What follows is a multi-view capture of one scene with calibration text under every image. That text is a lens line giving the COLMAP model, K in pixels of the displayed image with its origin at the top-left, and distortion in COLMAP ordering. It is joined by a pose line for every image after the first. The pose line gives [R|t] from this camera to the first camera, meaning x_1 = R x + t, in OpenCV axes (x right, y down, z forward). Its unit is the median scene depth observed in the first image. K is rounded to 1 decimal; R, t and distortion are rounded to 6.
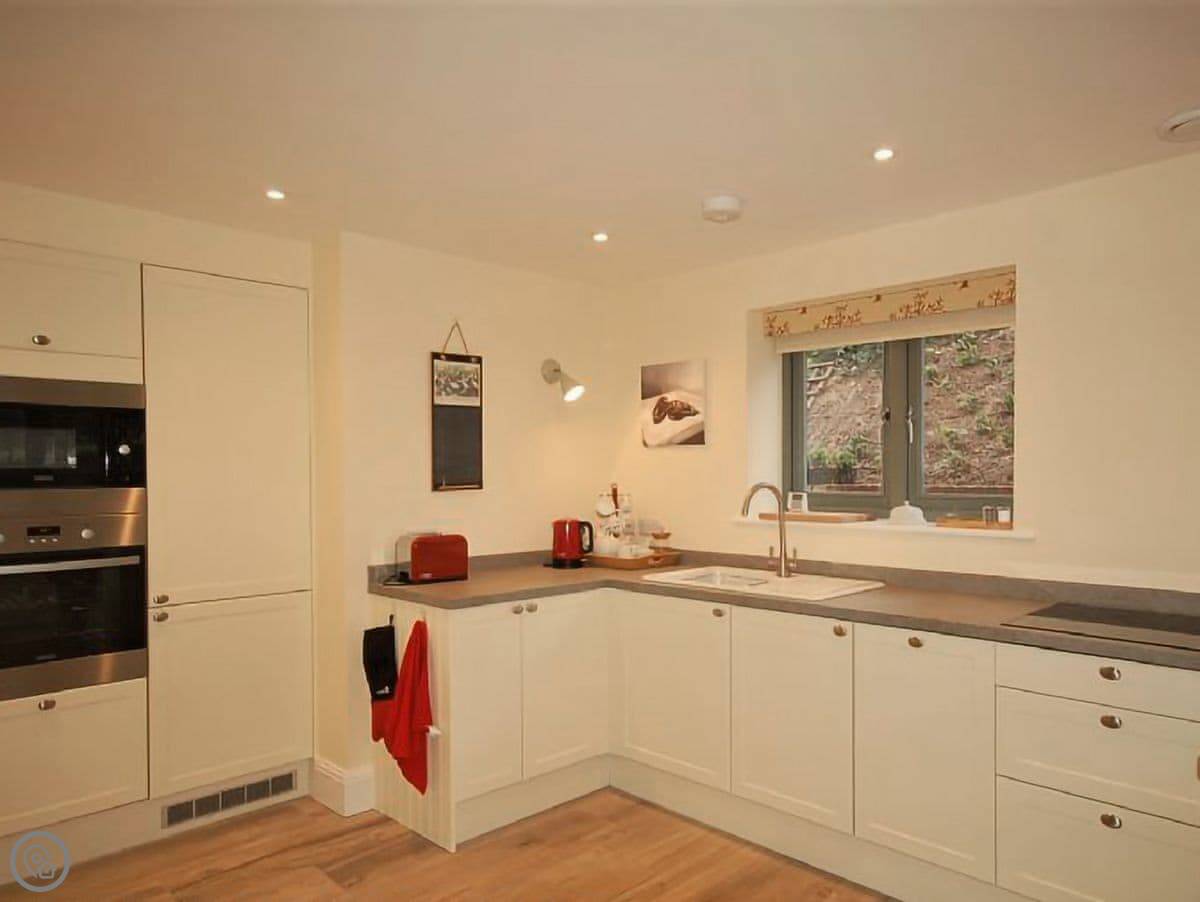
lens RADIAL K [[802.4, 0, 602.4], [0, 802.4, 483.2], [0, 0, 1]] dist [0.002636, 0.002644]
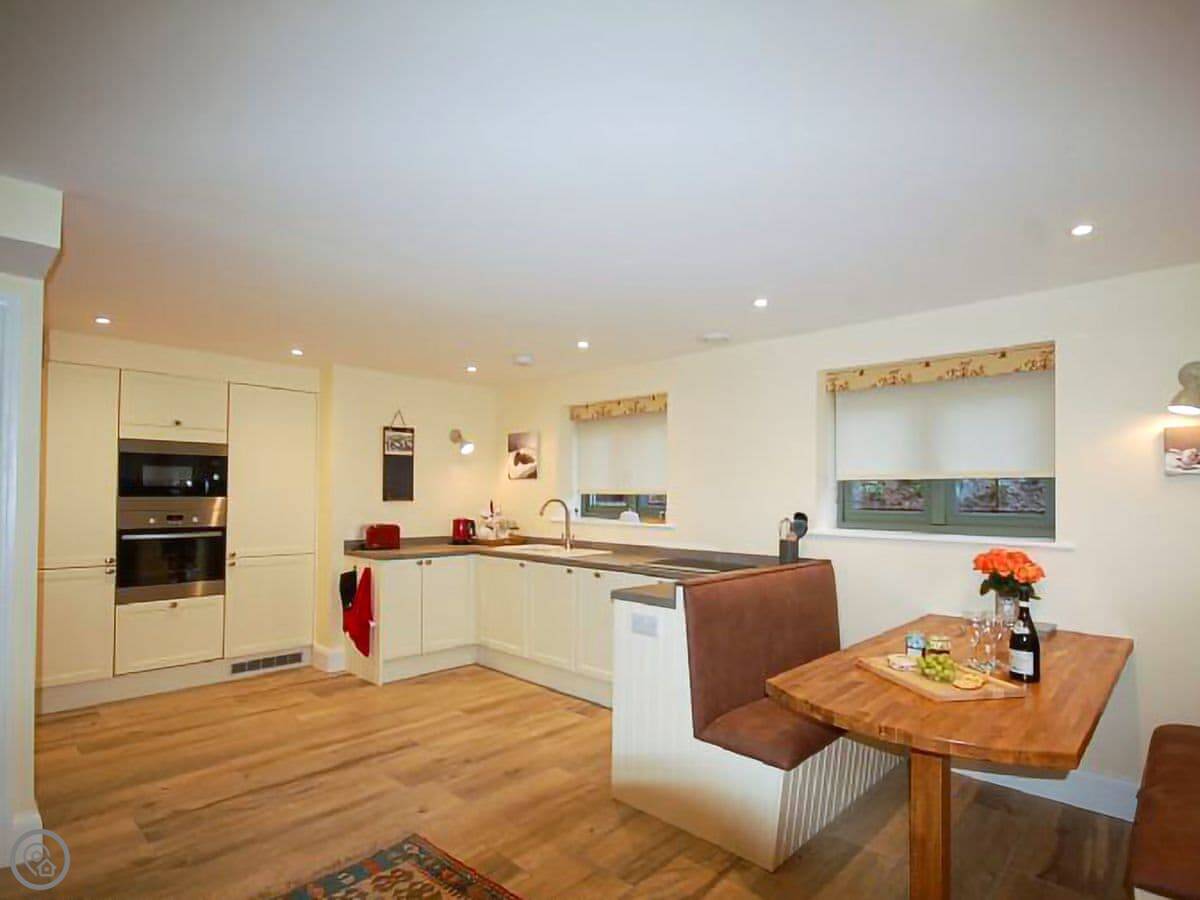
lens RADIAL K [[618.7, 0, 595.7], [0, 618.7, 483.0], [0, 0, 1]] dist [-0.000944, -0.000142]
pose [[0.999478, 0.013939, 0.029129, 0.246922], [-0.012984, 0.999380, -0.032735, 0.008151], [-0.029567, 0.032340, 0.999039, -0.460362]]
